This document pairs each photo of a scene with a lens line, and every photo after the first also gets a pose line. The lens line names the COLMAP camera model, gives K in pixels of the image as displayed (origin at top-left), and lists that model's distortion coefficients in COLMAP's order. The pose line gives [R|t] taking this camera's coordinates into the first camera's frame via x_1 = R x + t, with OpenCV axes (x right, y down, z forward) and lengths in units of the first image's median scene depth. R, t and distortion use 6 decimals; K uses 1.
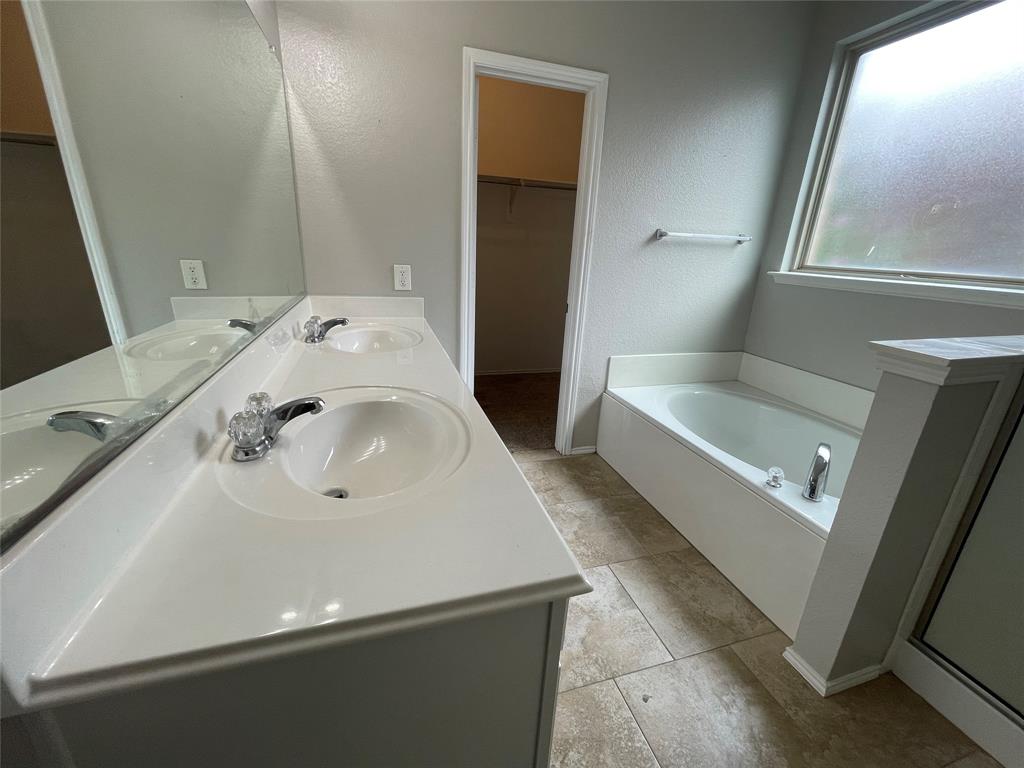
lens RADIAL K [[419.7, 0, 511.0], [0, 419.7, 379.4], [0, 0, 1]] dist [-0.007360, 0.004934]
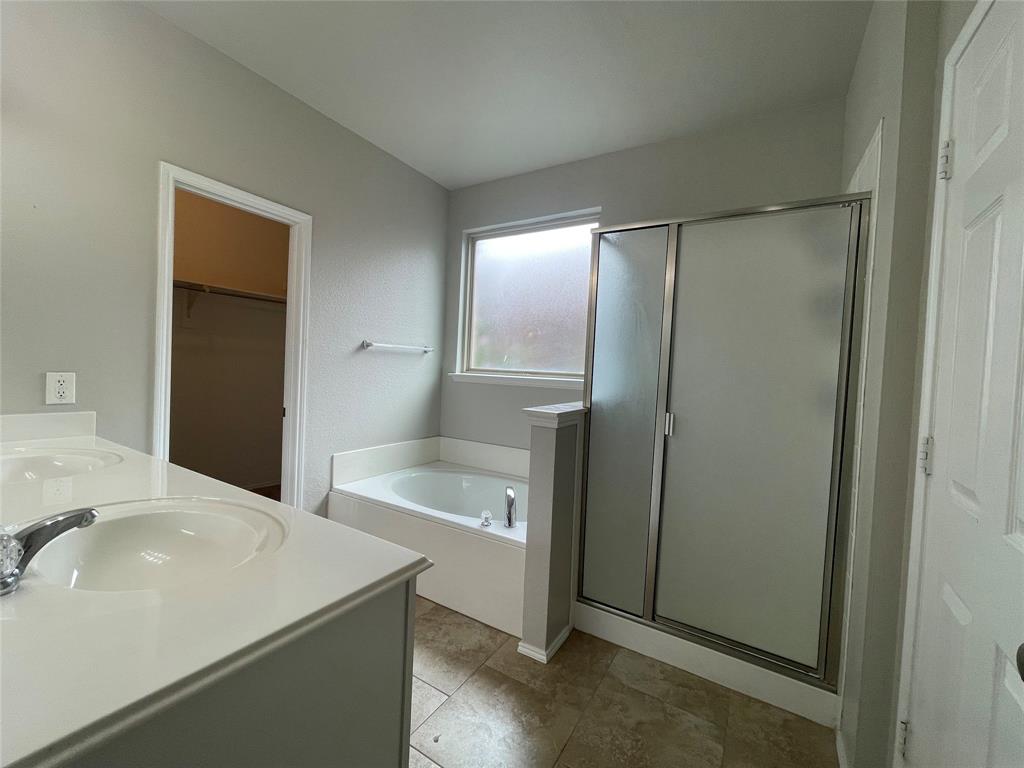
lens RADIAL K [[417.8, 0, 514.2], [0, 417.8, 379.7], [0, 0, 1]] dist [-0.001013, 0.000154]
pose [[0.745410, -0.028634, 0.665991, -0.145334], [0.193549, 0.965334, -0.175125, 0.044152], [-0.637889, 0.259442, 0.725112, -0.115525]]
